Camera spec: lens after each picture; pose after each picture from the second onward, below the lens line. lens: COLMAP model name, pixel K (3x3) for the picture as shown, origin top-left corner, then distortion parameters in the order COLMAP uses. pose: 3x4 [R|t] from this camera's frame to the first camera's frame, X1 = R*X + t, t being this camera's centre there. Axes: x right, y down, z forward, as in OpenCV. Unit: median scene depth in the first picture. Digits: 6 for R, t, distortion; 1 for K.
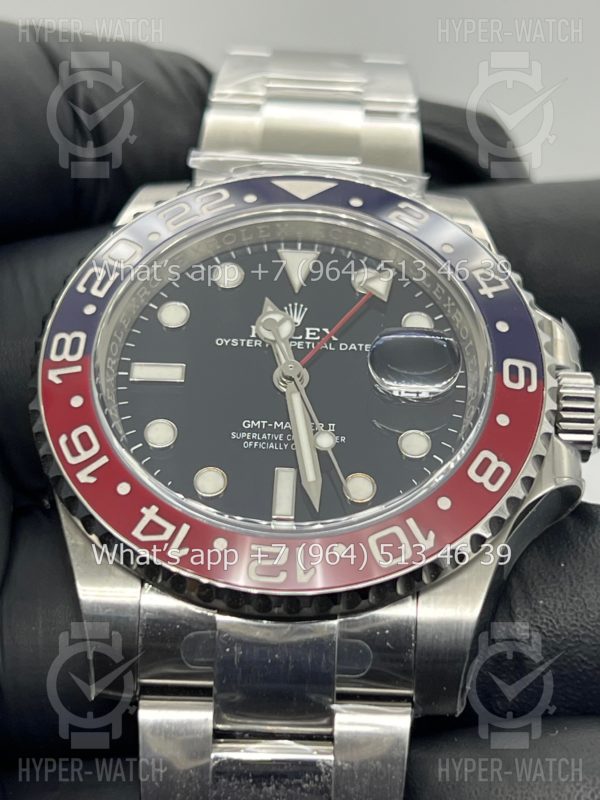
lens RADIAL K [[1900.1, 0, 300.0], [0, 1900.1, 400.0], [0, 0, 1]] dist [0.216960, -0.178400]
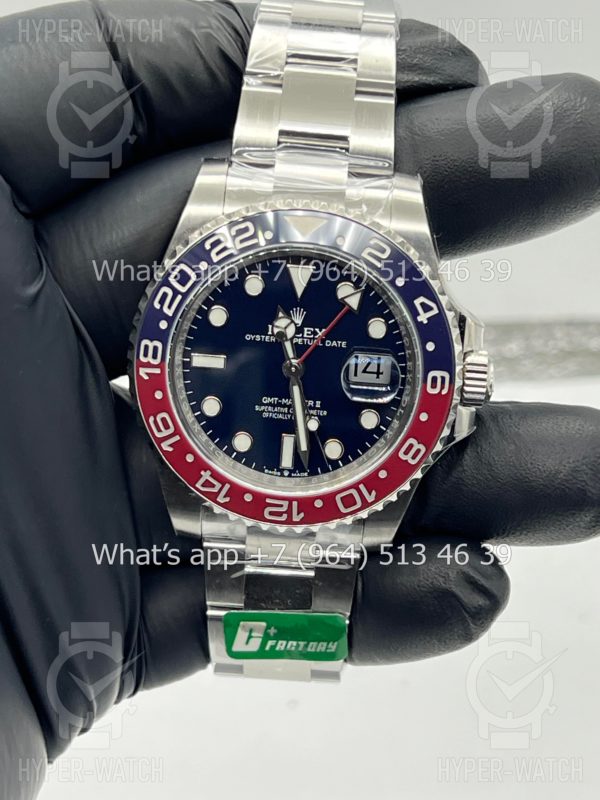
lens RADIAL K [[1817.3, 0, 300.0], [0, 1817.3, 400.0], [0, 0, 1]] dist [0.210927, 0.156080]
pose [[0.999259, 0.031396, -0.022275, 0.035286], [-0.008301, 0.740763, 0.671715, -1.011669], [0.037589, -0.671033, 0.740474, -0.128352]]
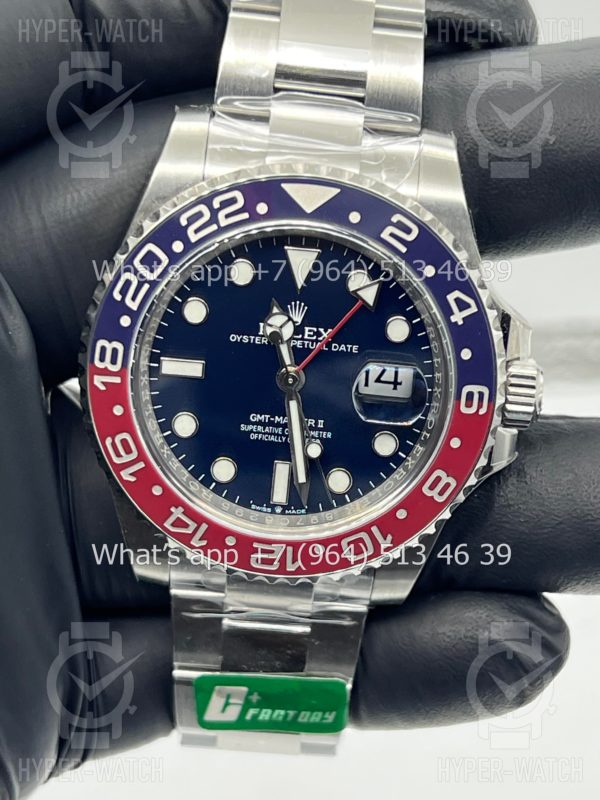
lens RADIAL K [[1817.3, 0, 300.0], [0, 1817.3, 400.0], [0, 0, 1]] dist [0.210927, 0.156080]
pose [[0.998907, 0.045582, 0.010325, -0.010195], [-0.039793, 0.713617, 0.699405, -0.836301], [0.024512, -0.699051, 0.714651, 0.150448]]
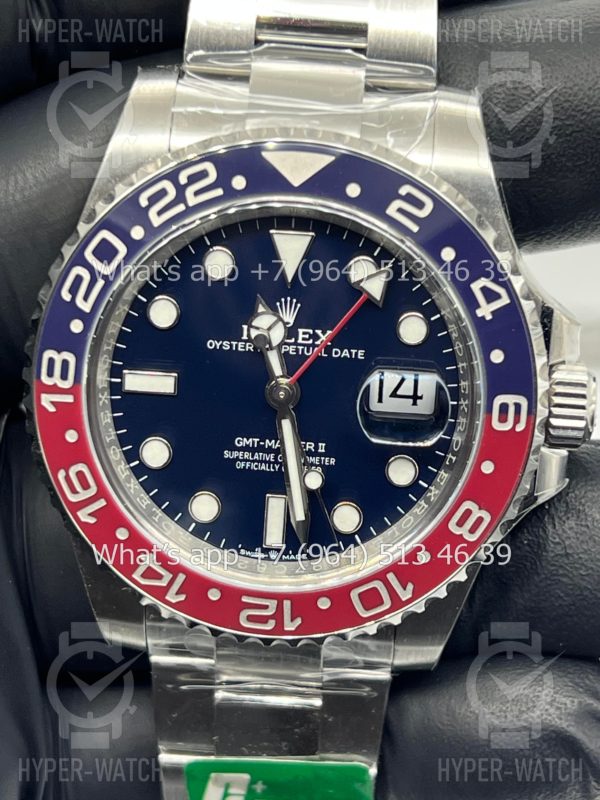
lens RADIAL K [[1817.3, 0, 300.0], [0, 1817.3, 400.0], [0, 0, 1]] dist [0.210927, 0.156080]
pose [[0.998730, 0.022064, -0.045305, 0.048684], [0.014247, 0.738739, 0.673841, -0.663338], [0.048336, -0.673630, 0.737486, 0.294061]]
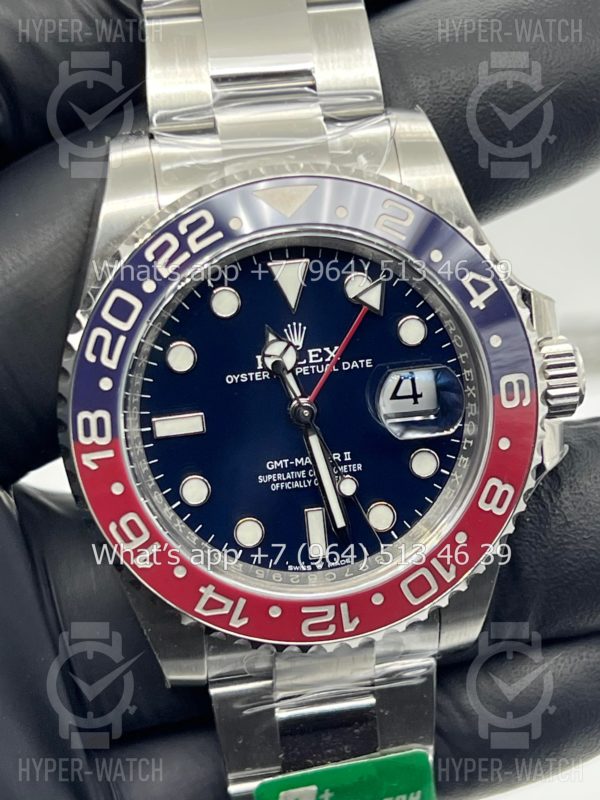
lens RADIAL K [[1817.3, 0, 300.0], [0, 1817.3, 400.0], [0, 0, 1]] dist [0.210927, 0.156080]
pose [[0.981043, -0.161885, 0.106524, -0.116007], [0.056260, 0.763940, 0.642830, -0.682377], [-0.185442, -0.624651, 0.758566, 0.232012]]
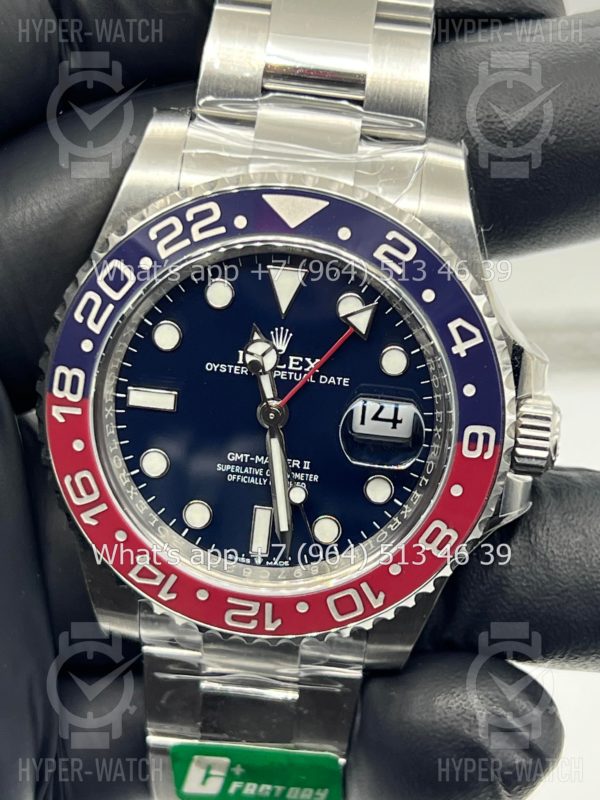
lens RADIAL K [[1817.3, 0, 300.0], [0, 1817.3, 400.0], [0, 0, 1]] dist [0.210927, 0.156080]
pose [[0.996507, 0.065857, -0.051341, 0.065114], [-0.012615, 0.726495, 0.687056, -0.747106], [0.082546, -0.684008, 0.724789, 0.250076]]
